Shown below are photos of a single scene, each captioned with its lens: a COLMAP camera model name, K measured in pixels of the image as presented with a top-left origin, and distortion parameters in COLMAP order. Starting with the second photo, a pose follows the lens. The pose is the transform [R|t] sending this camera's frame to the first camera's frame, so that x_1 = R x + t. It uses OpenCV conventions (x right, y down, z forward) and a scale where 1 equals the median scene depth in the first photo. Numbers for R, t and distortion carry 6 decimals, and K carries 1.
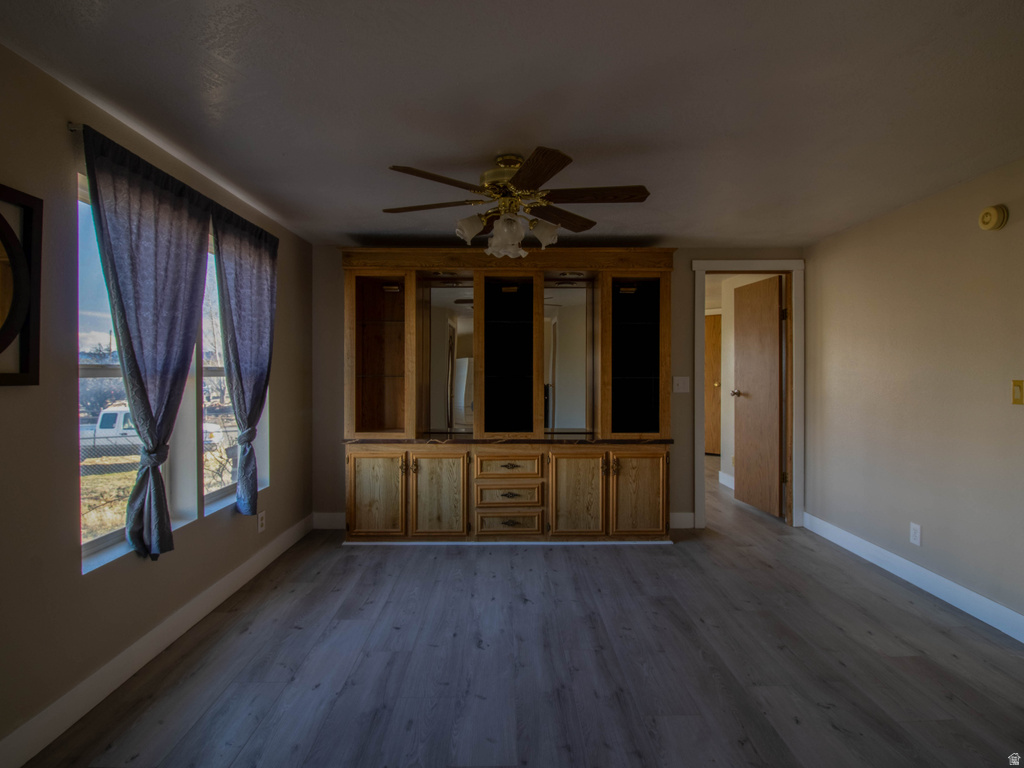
lens RADIAL K [[536.0, 0, 510.6], [0, 536.0, 372.9], [0, 0, 1]] dist [-0.002465, -0.001231]
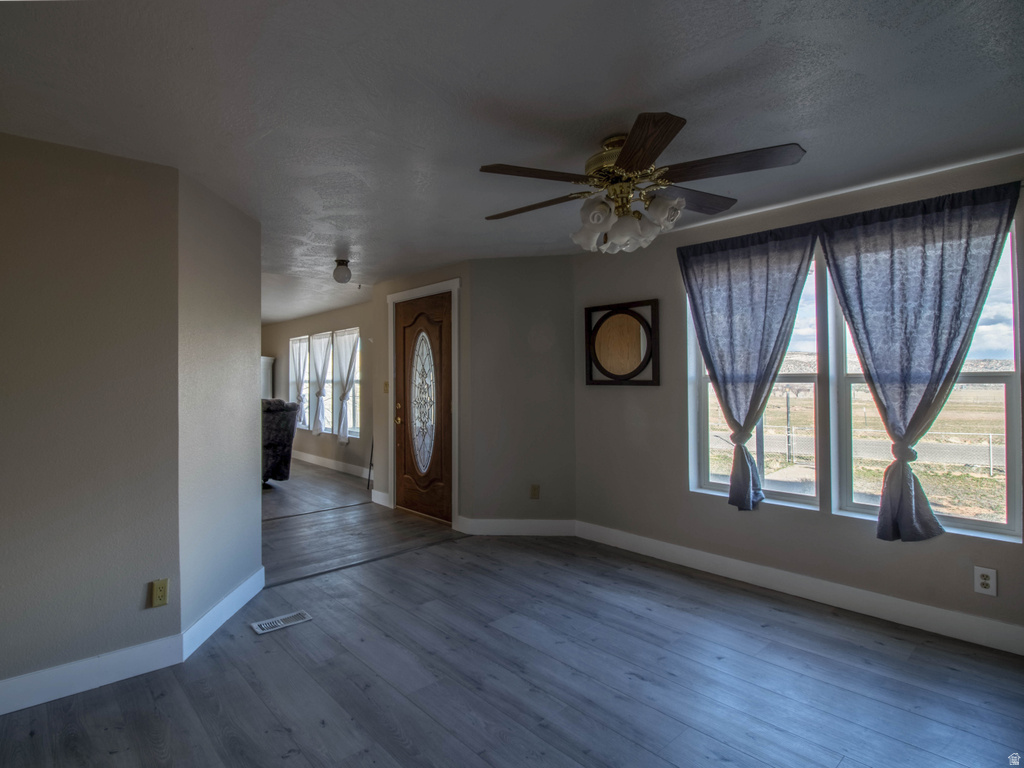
lens RADIAL K [[536.0, 0, 510.6], [0, 536.0, 372.9], [0, 0, 1]] dist [-0.002465, -0.001231]
pose [[-0.719065, -0.003061, -0.694937, 0.827658], [0.007604, 0.999896, -0.012272, -0.018508], [0.694902, -0.014109, -0.718966, 1.666198]]
